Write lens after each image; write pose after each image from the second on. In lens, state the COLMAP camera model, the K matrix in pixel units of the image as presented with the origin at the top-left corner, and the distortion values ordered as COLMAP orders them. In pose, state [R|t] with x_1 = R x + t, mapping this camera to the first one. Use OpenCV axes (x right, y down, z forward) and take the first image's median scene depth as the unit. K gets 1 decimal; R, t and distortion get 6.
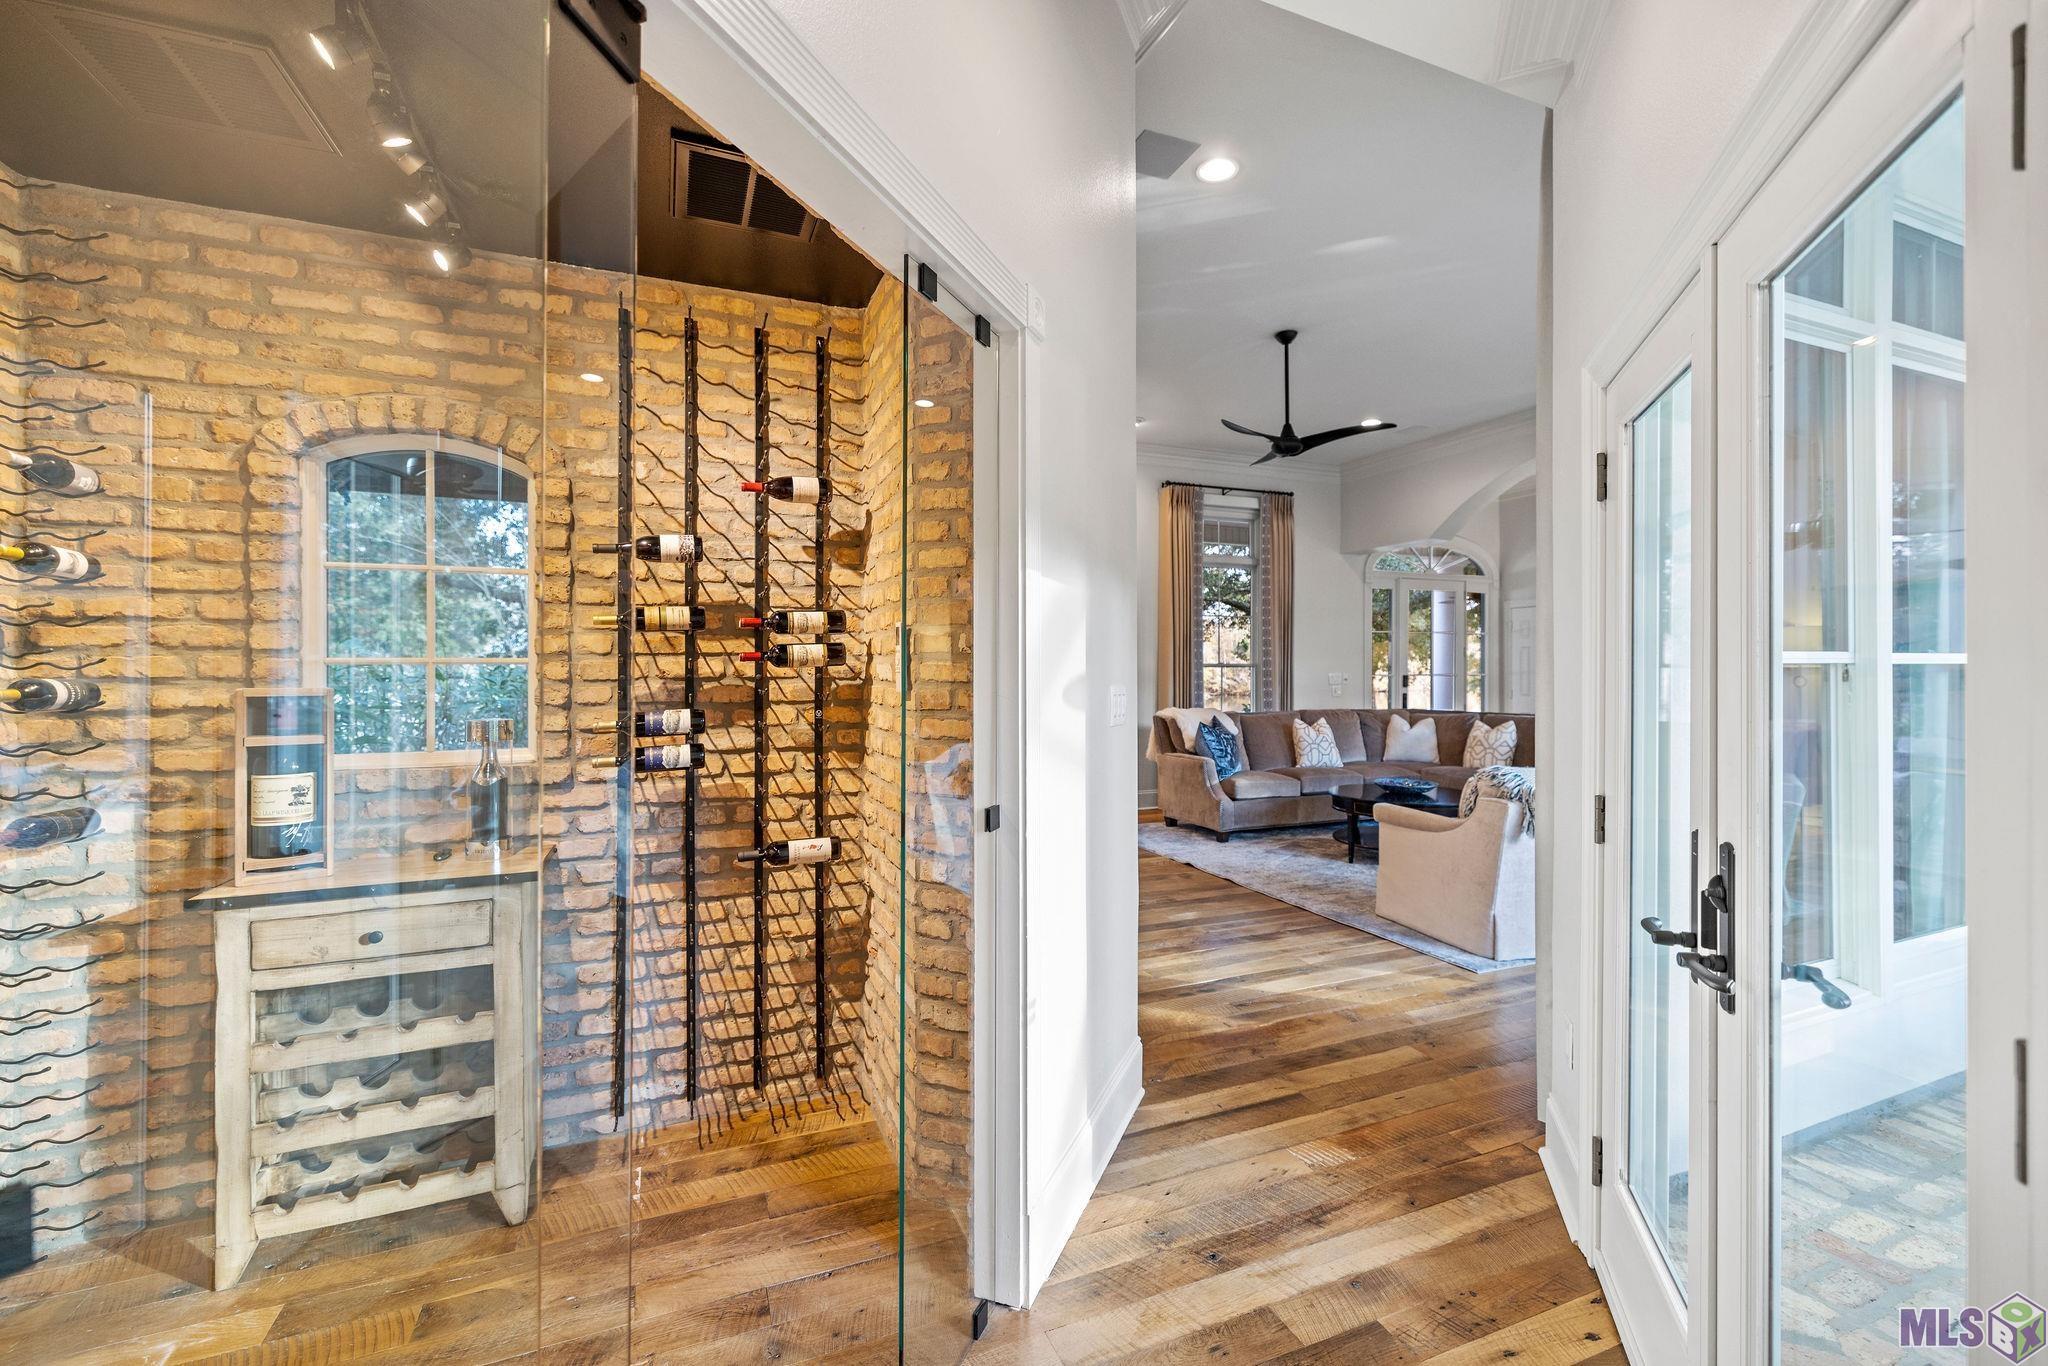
lens RADIAL K [[857.6, 0, 1024.0], [0, 857.6, 664.3], [0, 0, 1]] dist [0.002514, 0.000127]
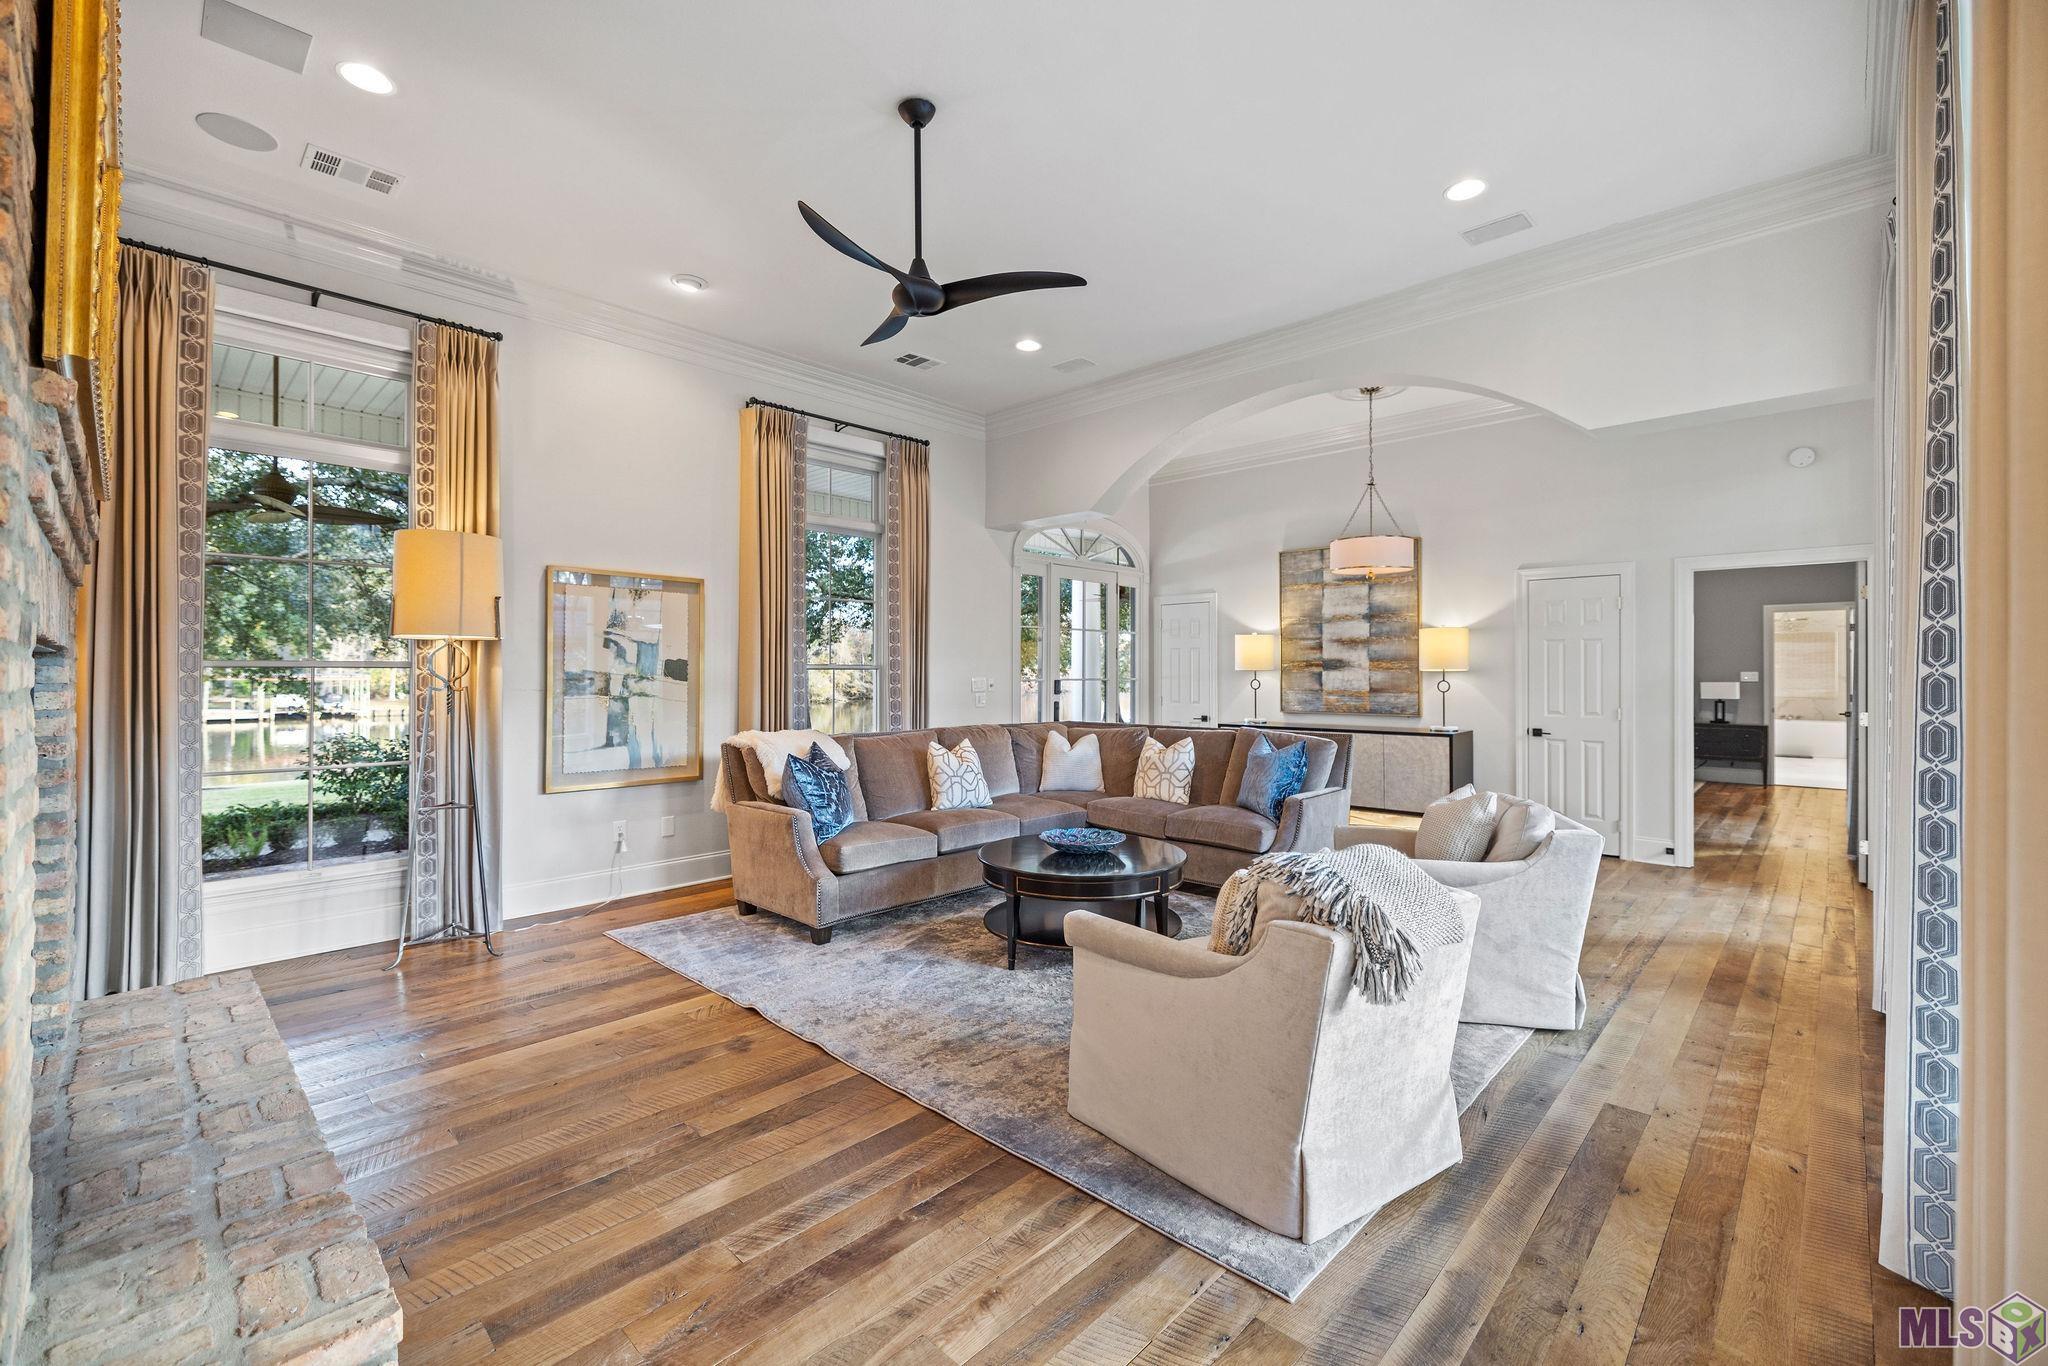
lens RADIAL K [[857.6, 0, 1025.5], [0, 857.6, 669.3], [0, 0, 1]] dist [0.002514, 0.000127]
pose [[0.914645, 0.002458, 0.404251, 0.099455], [-0.003107, 0.999995, 0.000949, 0.001921], [-0.404247, -0.002124, 0.914648, 0.314419]]
